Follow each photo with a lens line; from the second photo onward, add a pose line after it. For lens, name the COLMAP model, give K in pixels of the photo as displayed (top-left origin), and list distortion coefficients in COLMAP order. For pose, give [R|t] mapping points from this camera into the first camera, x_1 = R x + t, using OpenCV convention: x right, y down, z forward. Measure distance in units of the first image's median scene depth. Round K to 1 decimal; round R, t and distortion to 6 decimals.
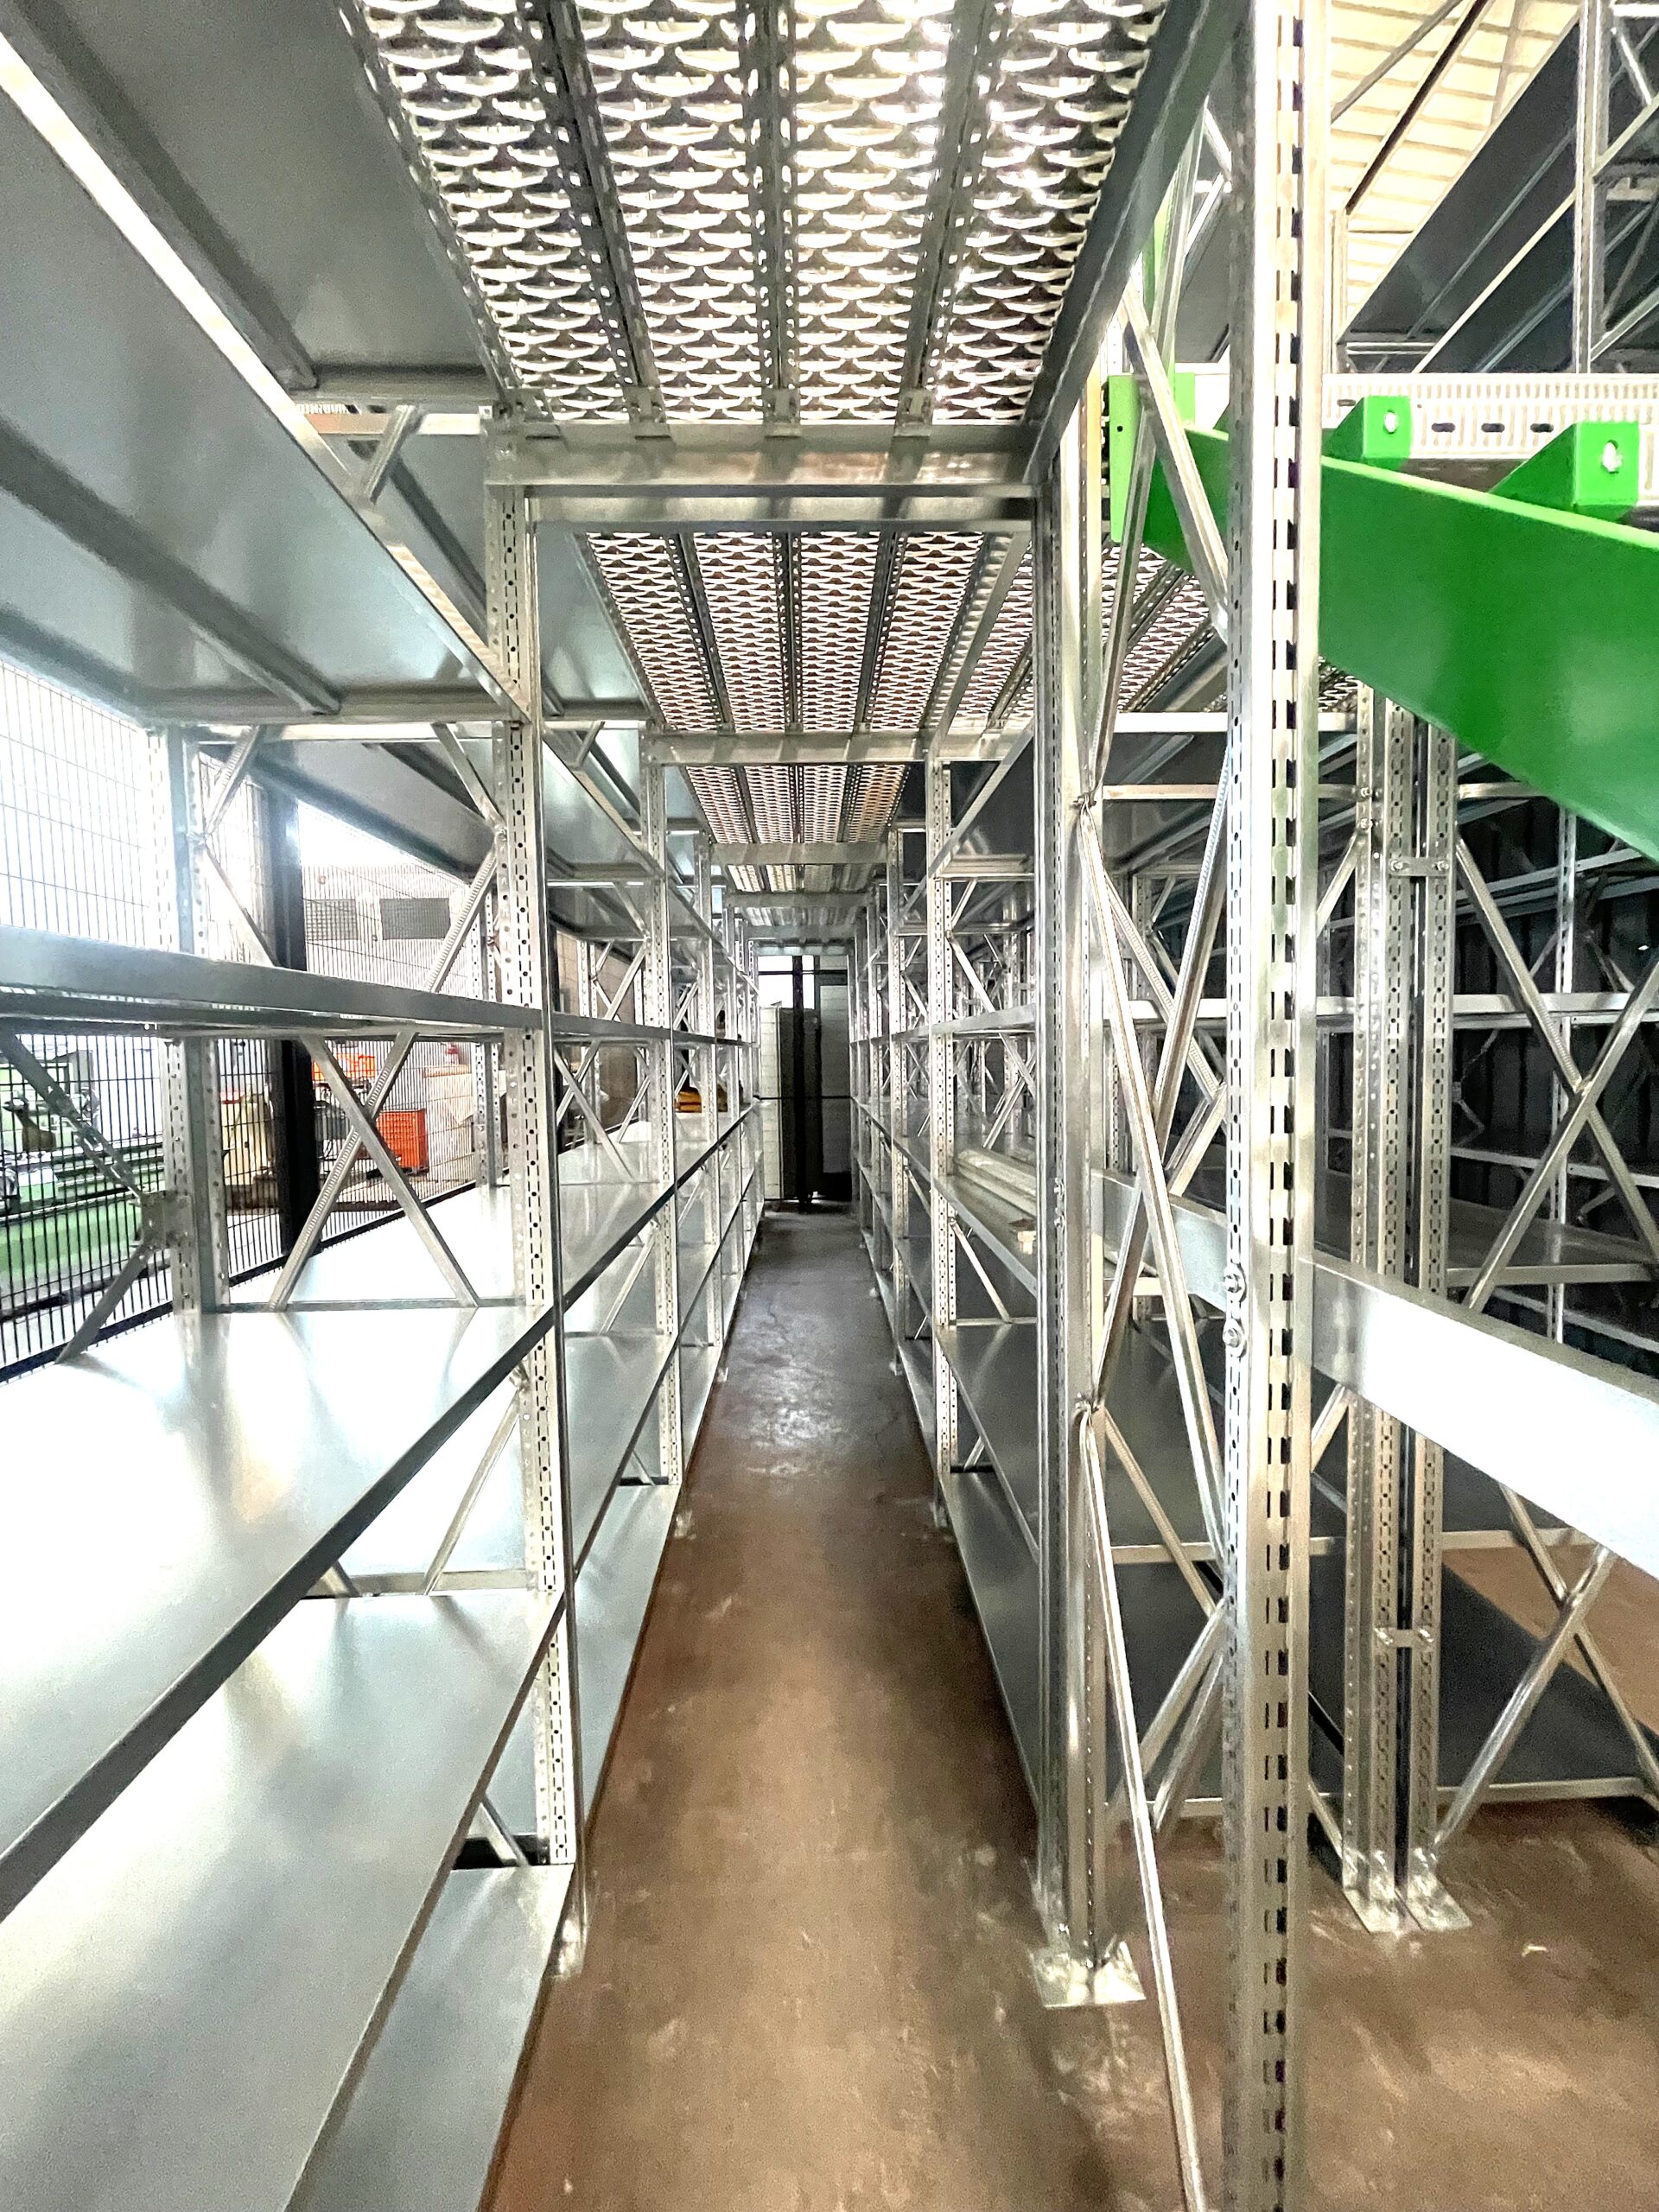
lens RADIAL K [[893.0, 0, 841.1], [0, 893.0, 1100.2], [0, 0, 1]] dist [-0.002350, 0.000272]
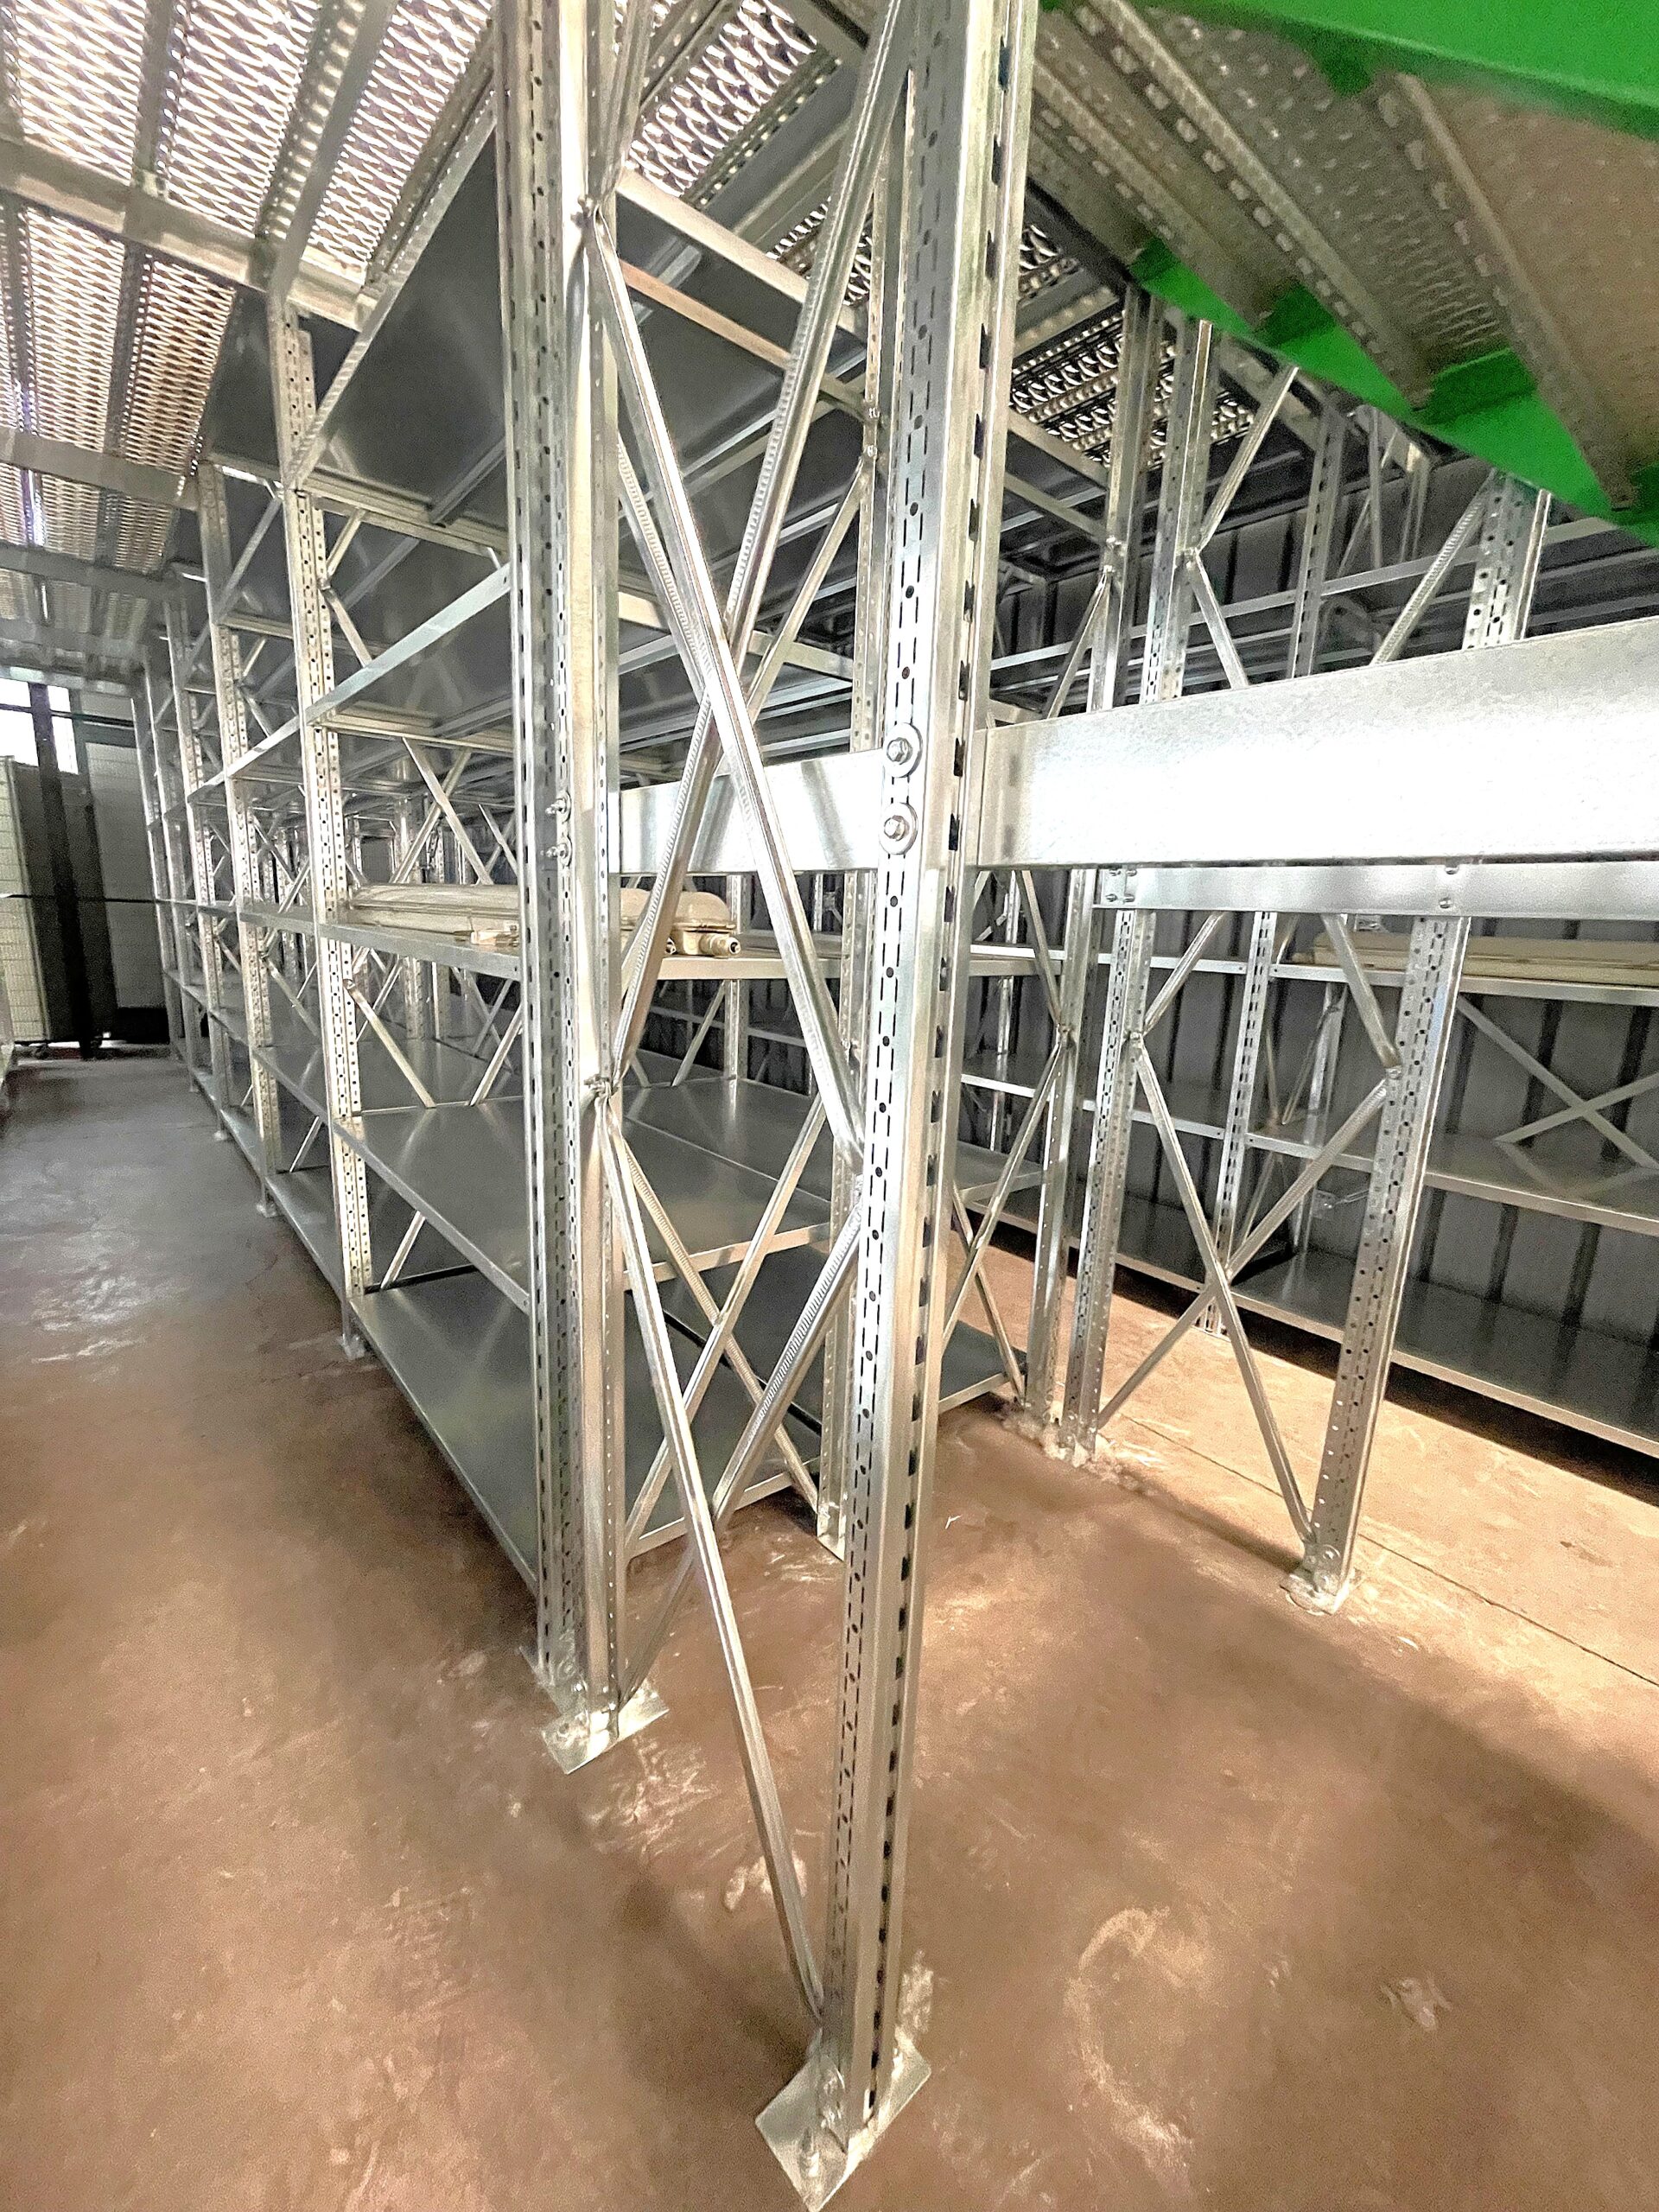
lens RADIAL K [[893.0, 0, 841.1], [0, 893.0, 1100.2], [0, 0, 1]] dist [-0.002350, 0.000272]
pose [[0.785985, -0.074678, 0.613719, -0.024166], [-0.025505, 0.987916, 0.152875, 0.103822], [-0.617719, -0.135810, 0.774583, 0.115408]]
